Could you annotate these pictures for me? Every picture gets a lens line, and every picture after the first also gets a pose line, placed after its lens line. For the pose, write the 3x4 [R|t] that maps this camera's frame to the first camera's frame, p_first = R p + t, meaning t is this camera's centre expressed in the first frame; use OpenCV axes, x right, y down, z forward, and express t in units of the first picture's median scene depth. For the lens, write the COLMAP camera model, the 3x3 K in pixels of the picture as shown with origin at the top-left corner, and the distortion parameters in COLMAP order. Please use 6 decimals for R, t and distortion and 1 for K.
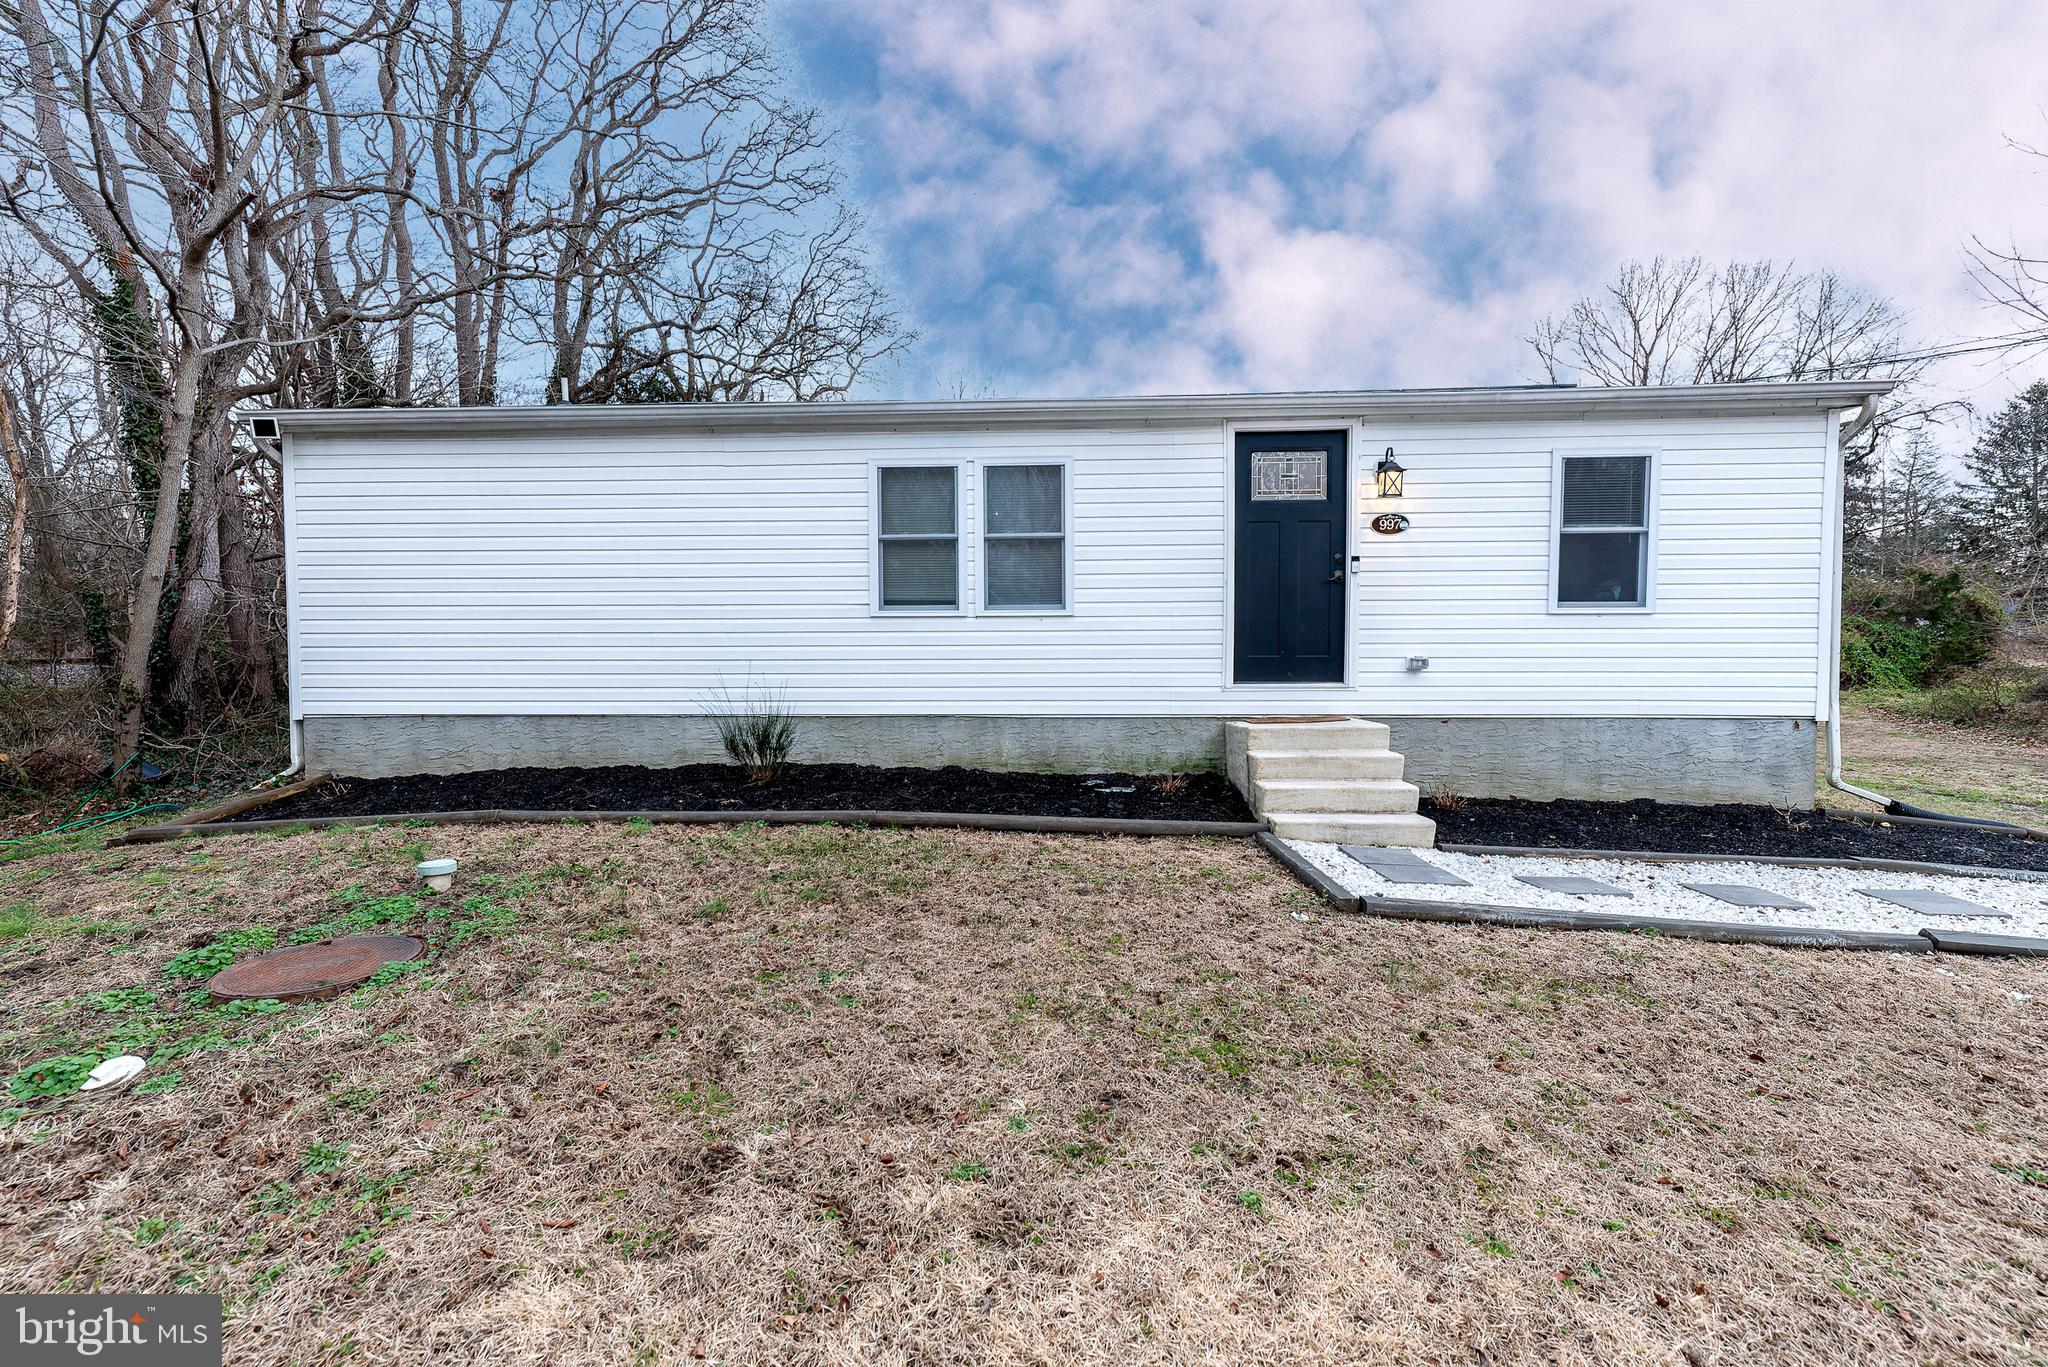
lens RADIAL K [[890.5, 0, 1024.0], [0, 890.5, 683.5], [0, 0, 1]] dist [0.013185, 0.000632]
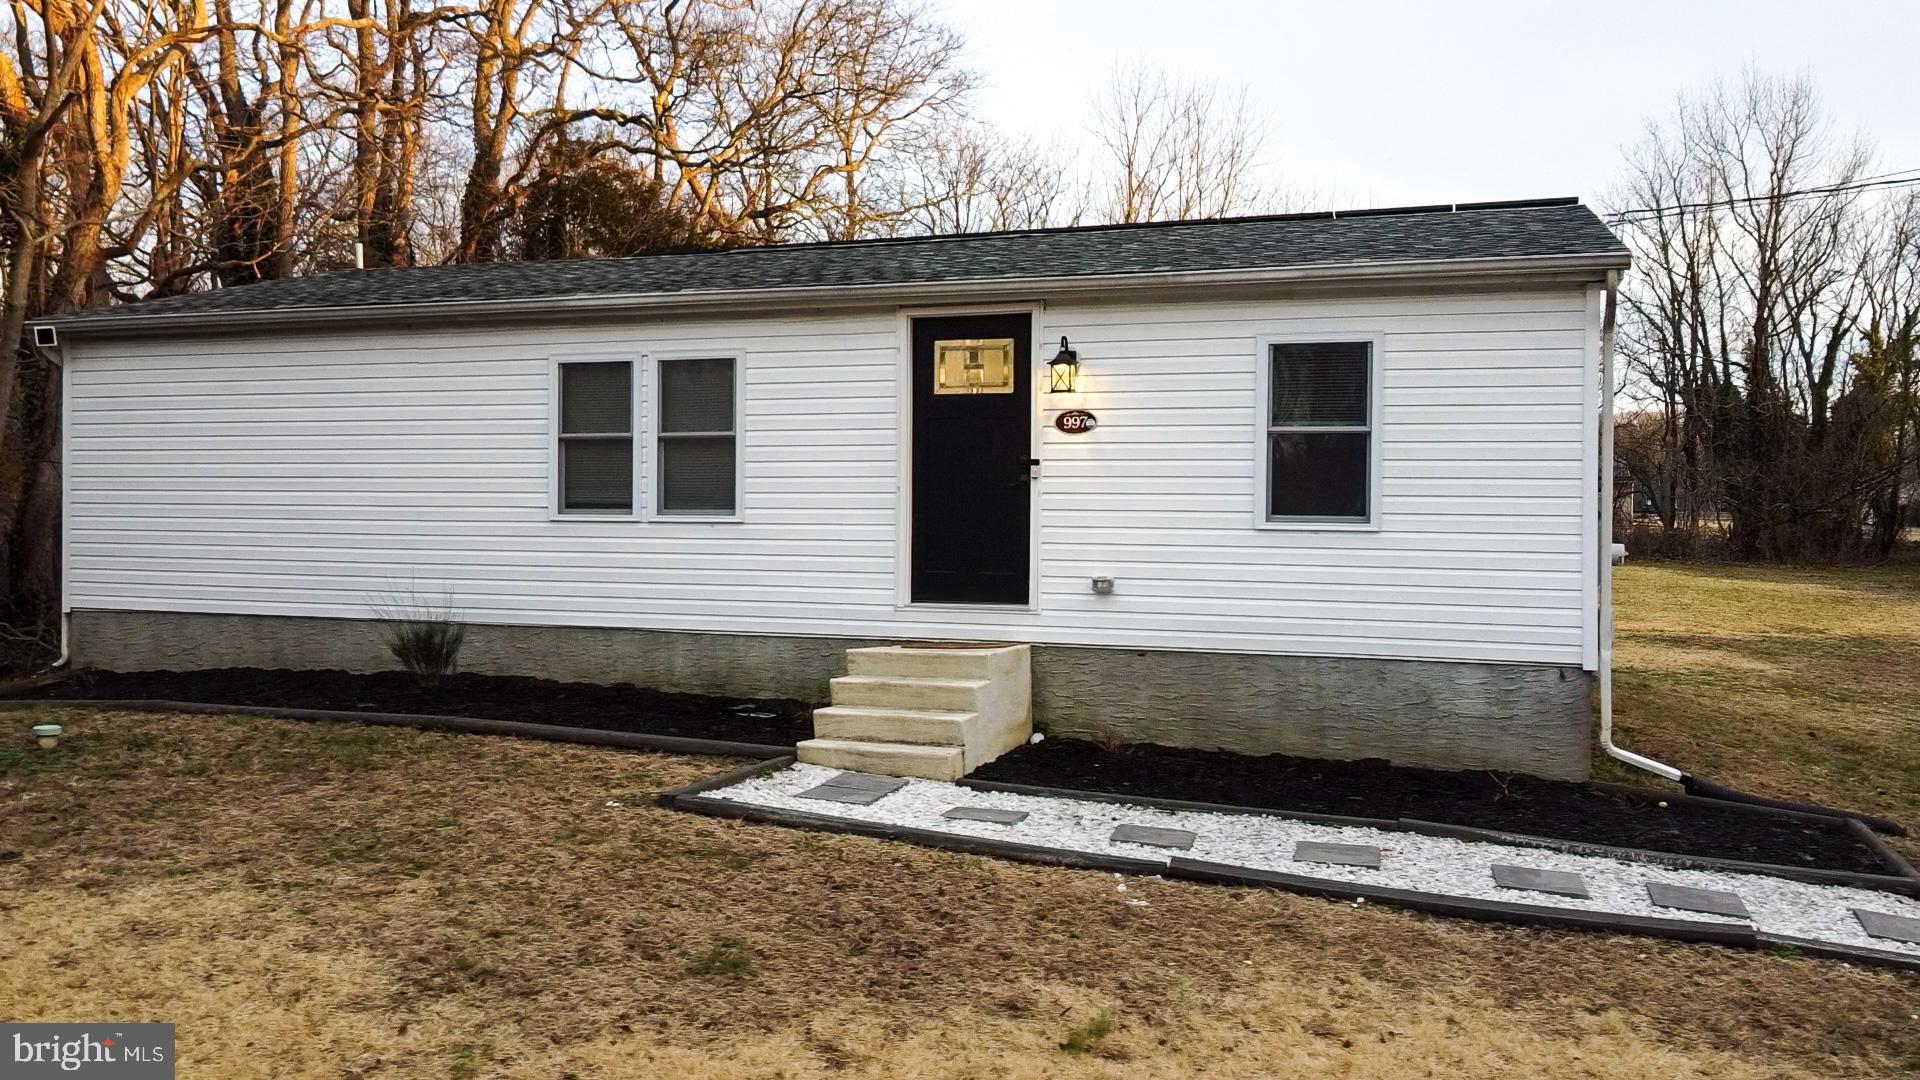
lens RADIAL K [[1527.7, 0, 932.3], [0, 1527.7, 518.1], [0, 0, 1]] dist [0.010165, -0.004508]
pose [[0.959911, 0.012446, -0.280029, 0.684616], [-0.024530, 0.998911, -0.039692, -0.023866], [0.279230, 0.044970, 0.959171, -0.444542]]
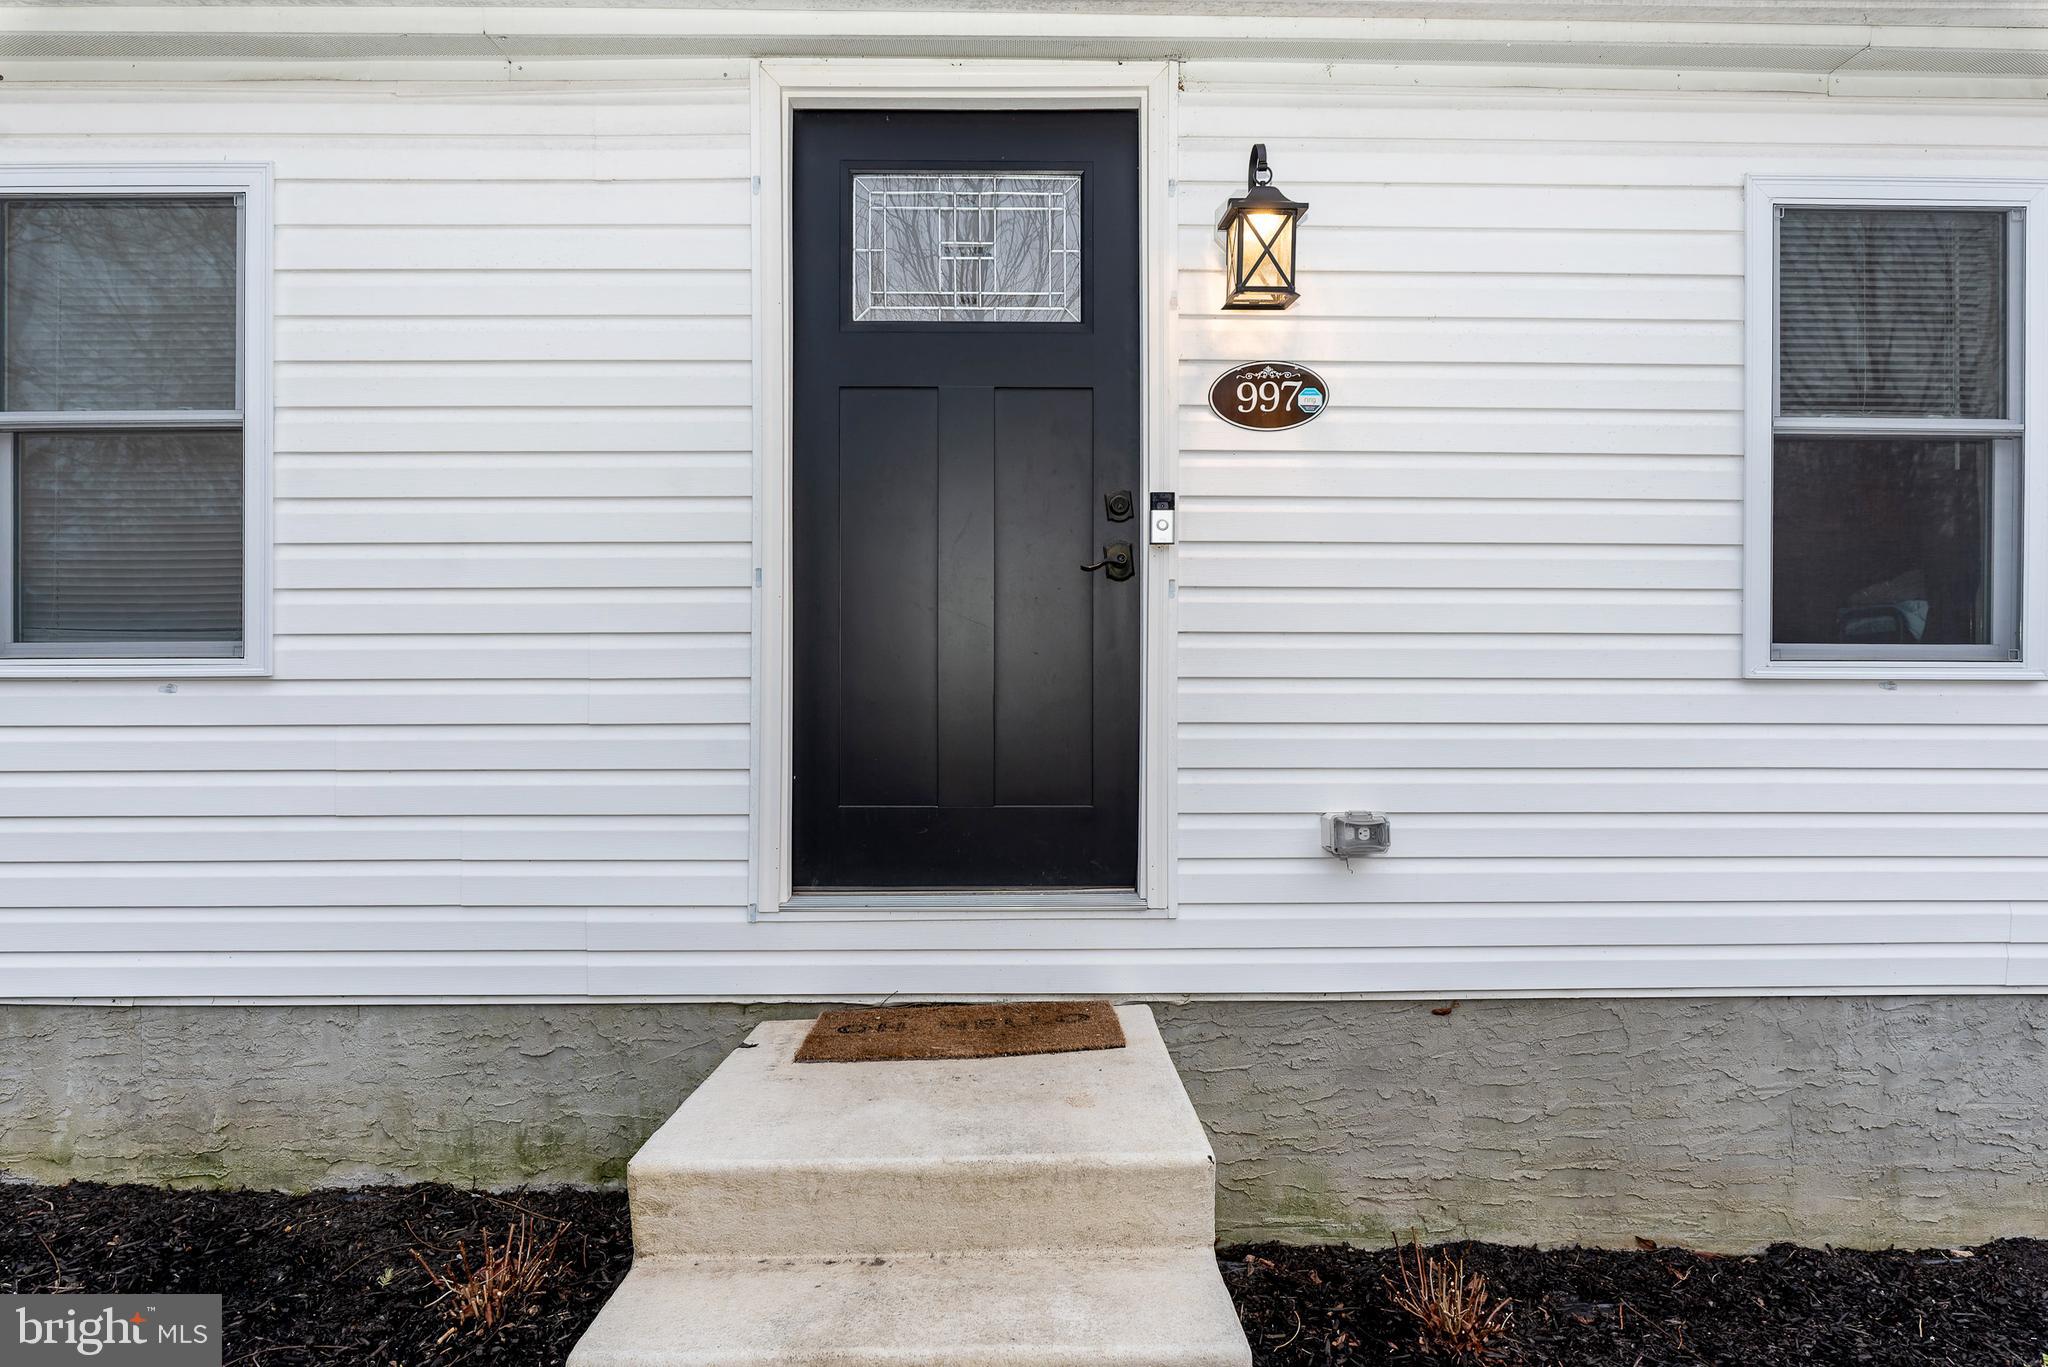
lens RADIAL K [[1110.1, 0, 1024.0], [0, 1110.1, 683.5], [0, 0, 1]] dist [-0.011620, -0.000365]
pose [[0.997520, 0.002458, 0.070347, 0.292564], [-0.000079, 0.999429, -0.033799, -0.062270], [-0.070390, 0.033710, 0.996950, 0.609397]]
